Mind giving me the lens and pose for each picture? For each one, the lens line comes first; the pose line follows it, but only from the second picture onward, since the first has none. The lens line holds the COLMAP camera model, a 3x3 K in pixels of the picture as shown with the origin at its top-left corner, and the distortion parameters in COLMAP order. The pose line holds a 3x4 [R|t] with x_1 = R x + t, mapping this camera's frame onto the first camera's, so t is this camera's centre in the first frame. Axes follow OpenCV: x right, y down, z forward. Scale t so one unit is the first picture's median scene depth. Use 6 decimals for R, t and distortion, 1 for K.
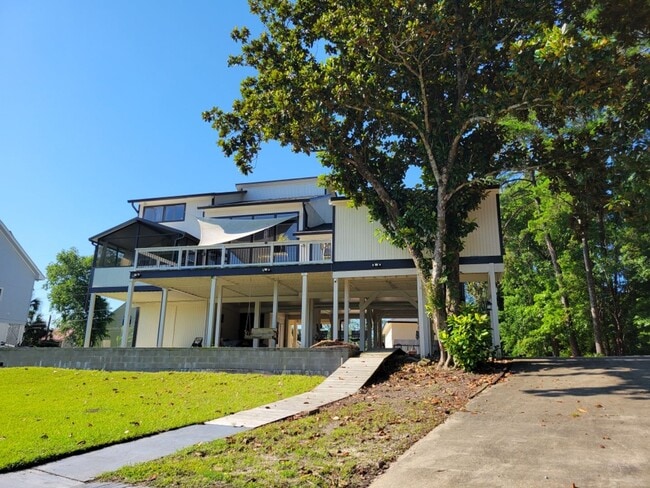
lens RADIAL K [[491.7, 0, 322.8], [0, 491.7, 244.6], [0, 0, 1]] dist [0.056421, -0.017847]
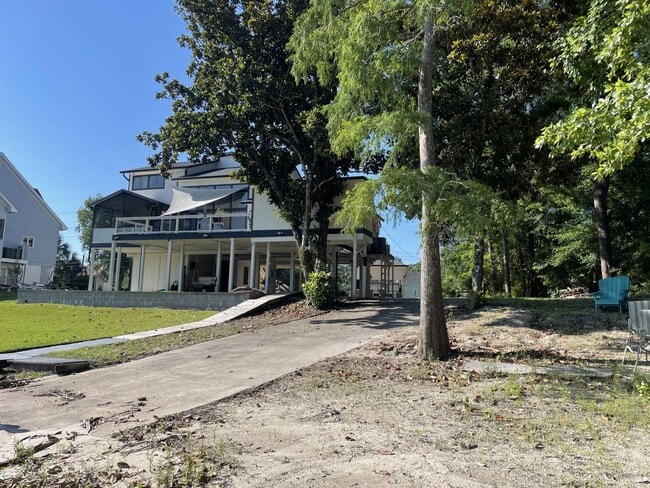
lens RADIAL K [[491.7, 0, 323.6], [0, 491.7, 241.5], [0, 0, 1]] dist [0.056421, -0.017847]
pose [[0.997988, -0.001041, -0.063399, 0.344898], [0.008943, 0.992182, 0.124476, -0.115821], [0.062774, -0.124792, 0.990195, -0.391817]]
